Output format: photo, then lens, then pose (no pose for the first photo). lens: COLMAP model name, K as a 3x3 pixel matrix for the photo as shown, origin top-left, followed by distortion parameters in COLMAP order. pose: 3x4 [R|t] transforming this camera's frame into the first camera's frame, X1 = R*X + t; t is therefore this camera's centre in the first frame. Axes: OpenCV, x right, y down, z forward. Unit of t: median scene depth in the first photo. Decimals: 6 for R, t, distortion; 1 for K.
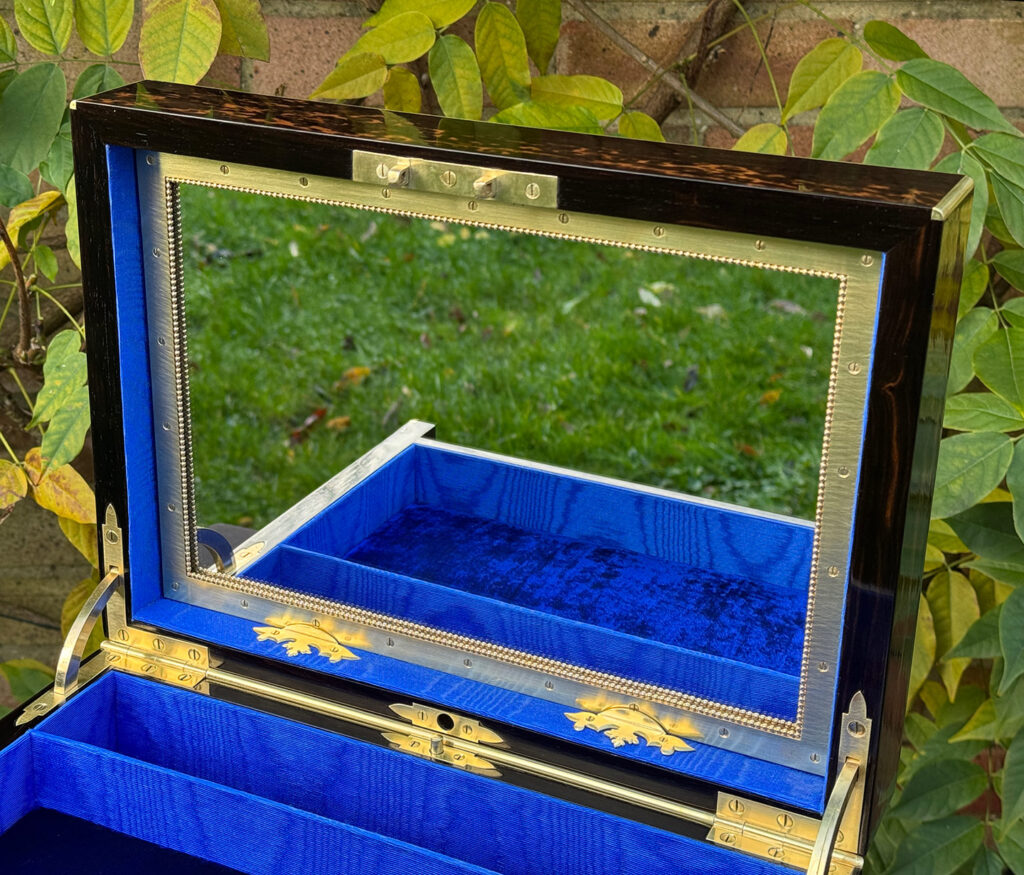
lens RADIAL K [[1770.8, 0, 421.8], [0, 1770.8, 420.0], [0, 0, 1]] dist [0.130496, 0.000000]
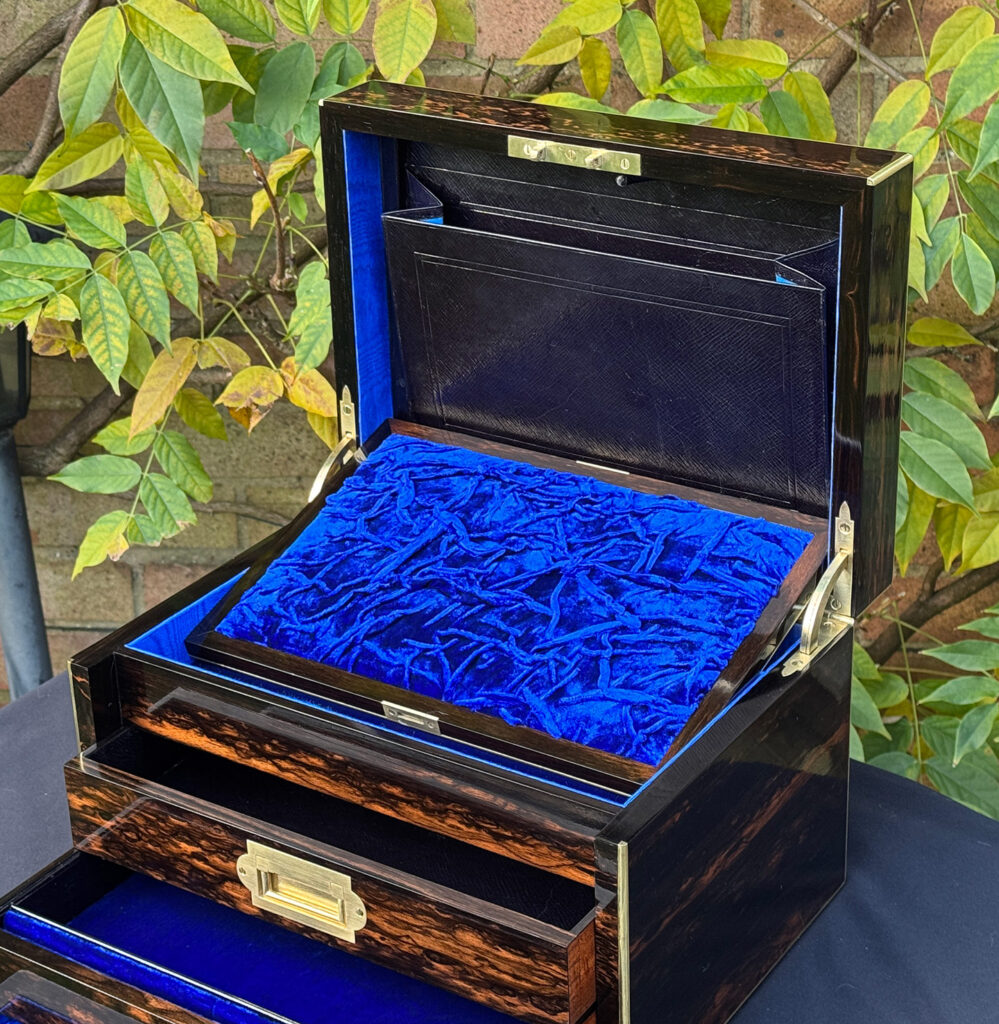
lens RADIAL K [[2396.7, 0, 481.7], [0, 2396.7, 446.3], [0, 0, 1]] dist [0.171631, 0.000000]
pose [[0.992552, 0.007417, -0.121598, 0.121788], [-0.004747, 0.999742, 0.022234, 0.040743], [0.121731, -0.021491, 0.992330, -0.655304]]
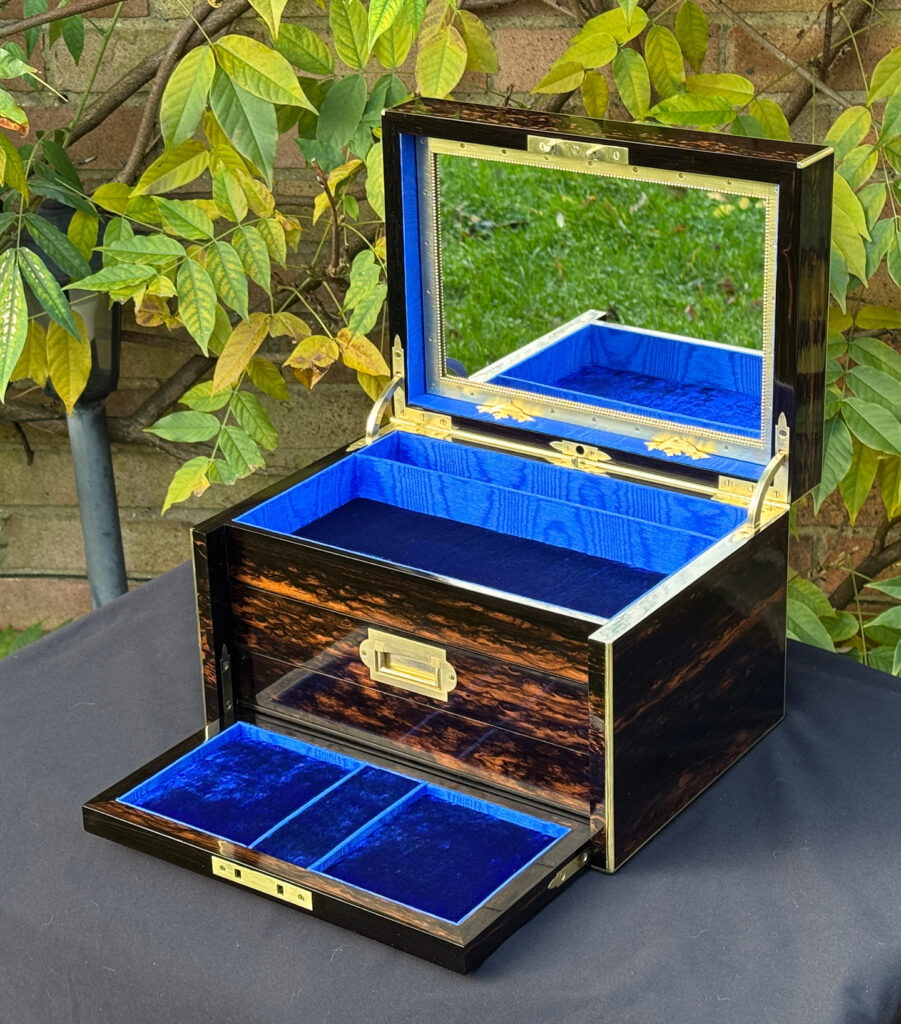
lens RADIAL K [[2558.7, 0, 381.5], [0, 2558.7, 450.4], [0, 0, 1]] dist [0.171668, 0.000000]
pose [[0.987241, 0.011184, -0.158838, 0.167659], [-0.013714, 0.999796, -0.014836, 0.155619], [0.158639, 0.016825, 0.987193, -1.180629]]
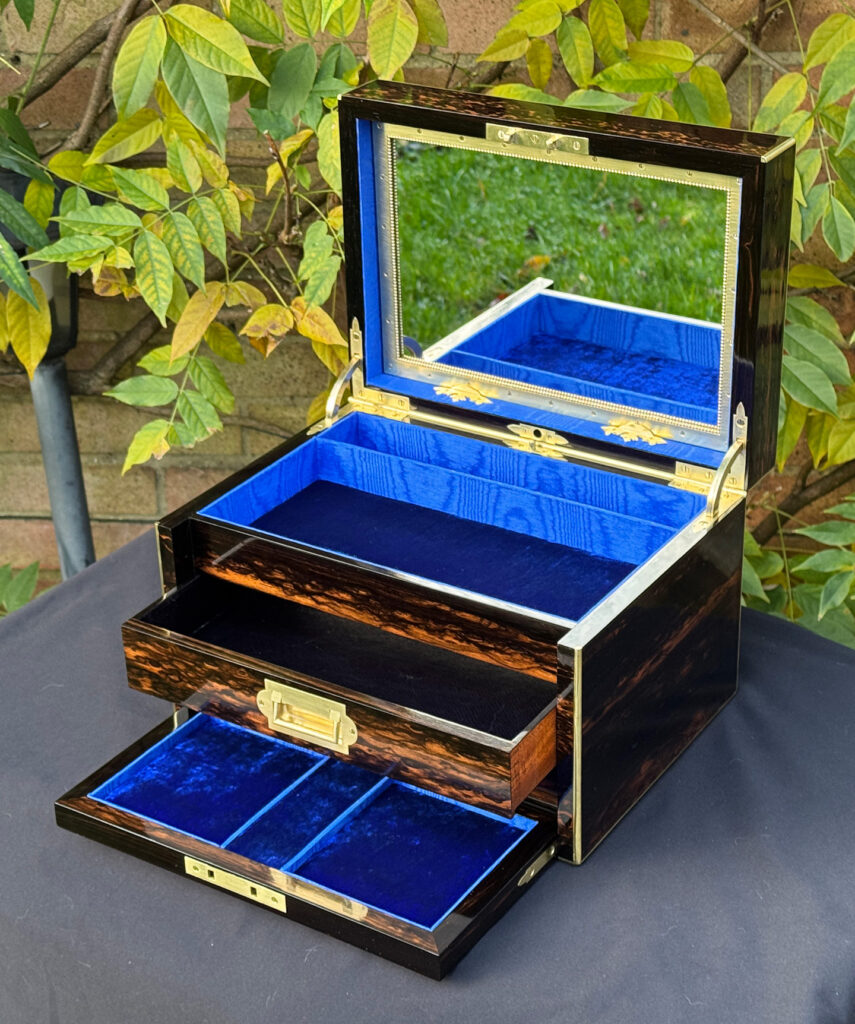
lens RADIAL K [[2198.2, 0, 398.6], [0, 2198.2, 512.6], [0, 0, 1]] dist [0.168428, 0.000000]
pose [[0.993203, 0.012160, -0.115757, 0.099495], [-0.003170, 0.996984, 0.077538, 0.055275], [0.116351, -0.076644, 0.990247, -0.942121]]
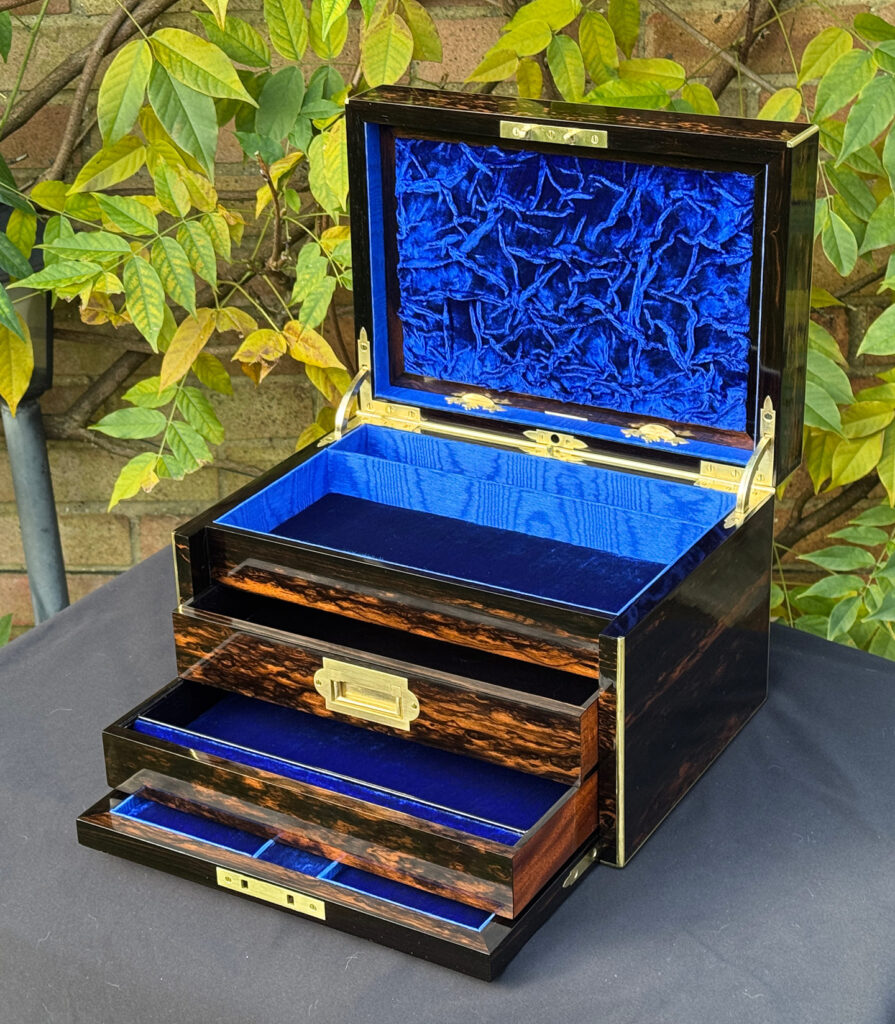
lens RADIAL K [[2291.2, 0, 357.1], [0, 2291.2, 510.8], [0, 0, 1]] dist [0.167573, 0.000000]
pose [[0.995599, -0.013977, -0.092667, 0.020626], [0.016226, 0.999591, 0.023561, 0.135846], [0.092299, -0.024961, 0.995418, -0.982235]]
